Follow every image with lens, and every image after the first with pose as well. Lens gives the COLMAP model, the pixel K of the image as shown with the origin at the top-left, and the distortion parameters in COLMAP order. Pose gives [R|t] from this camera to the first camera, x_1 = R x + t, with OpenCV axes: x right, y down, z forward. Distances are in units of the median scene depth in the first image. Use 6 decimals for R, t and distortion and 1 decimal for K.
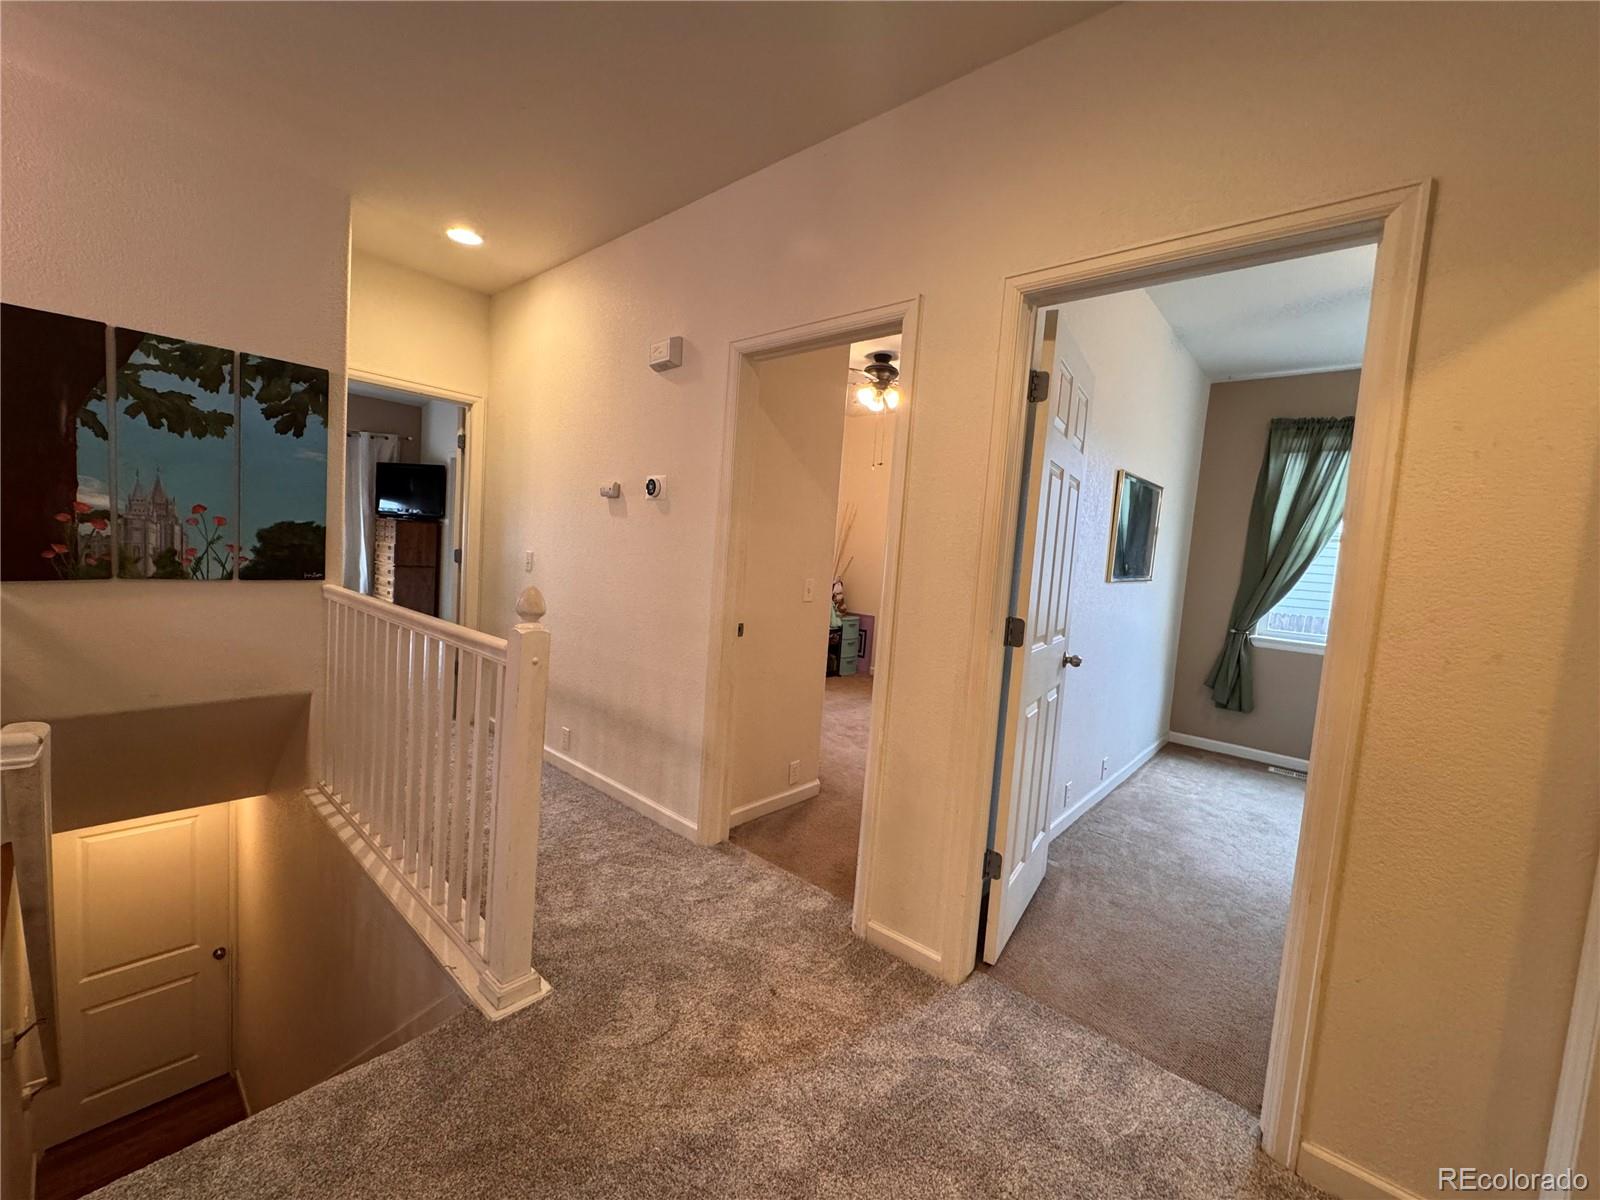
lens RADIAL K [[642.8, 0, 799.2], [0, 642.8, 599.3], [0, 0, 1]] dist [-0.004394, 0.001121]
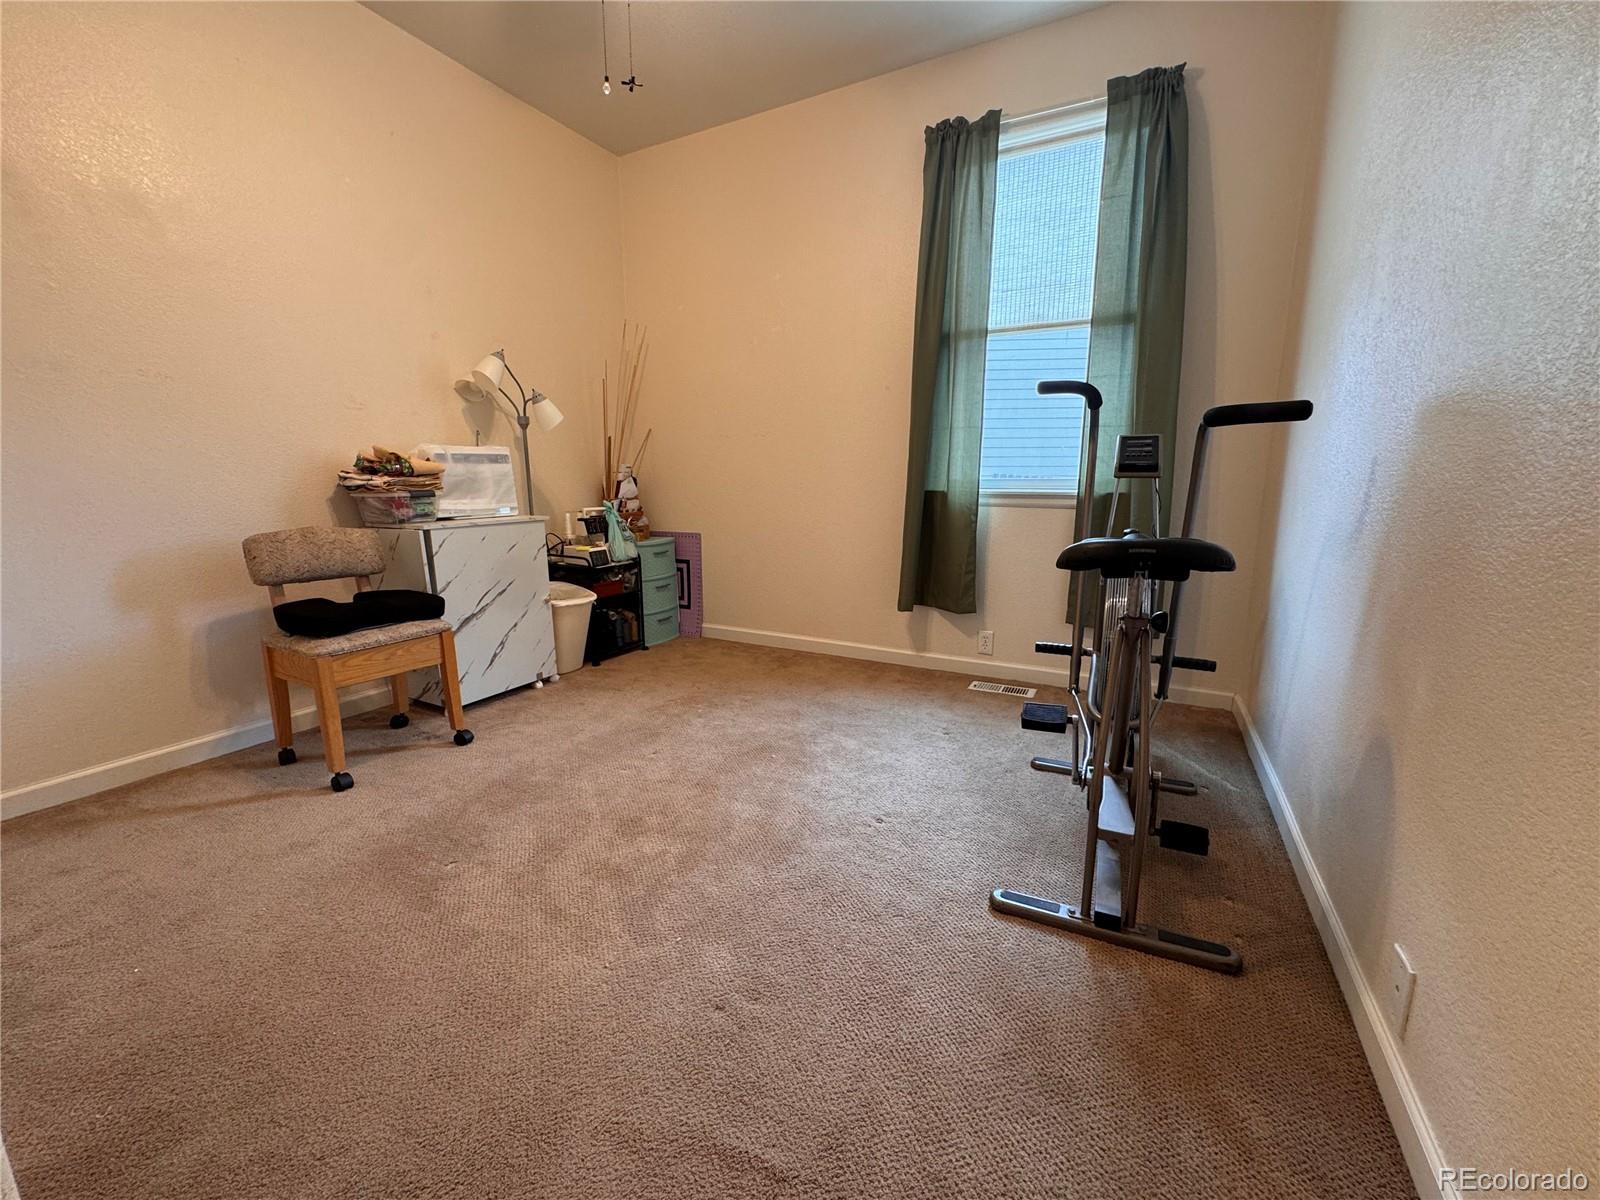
lens RADIAL K [[642.8, 0, 802.7], [0, 642.8, 600.1], [0, 0, 1]] dist [-0.004394, 0.001121]
pose [[0.971037, -0.110671, 0.211753, 0.078922], [0.085206, 0.988385, 0.125841, 0.020711], [-0.223220, -0.104154, 0.969188, 0.433351]]
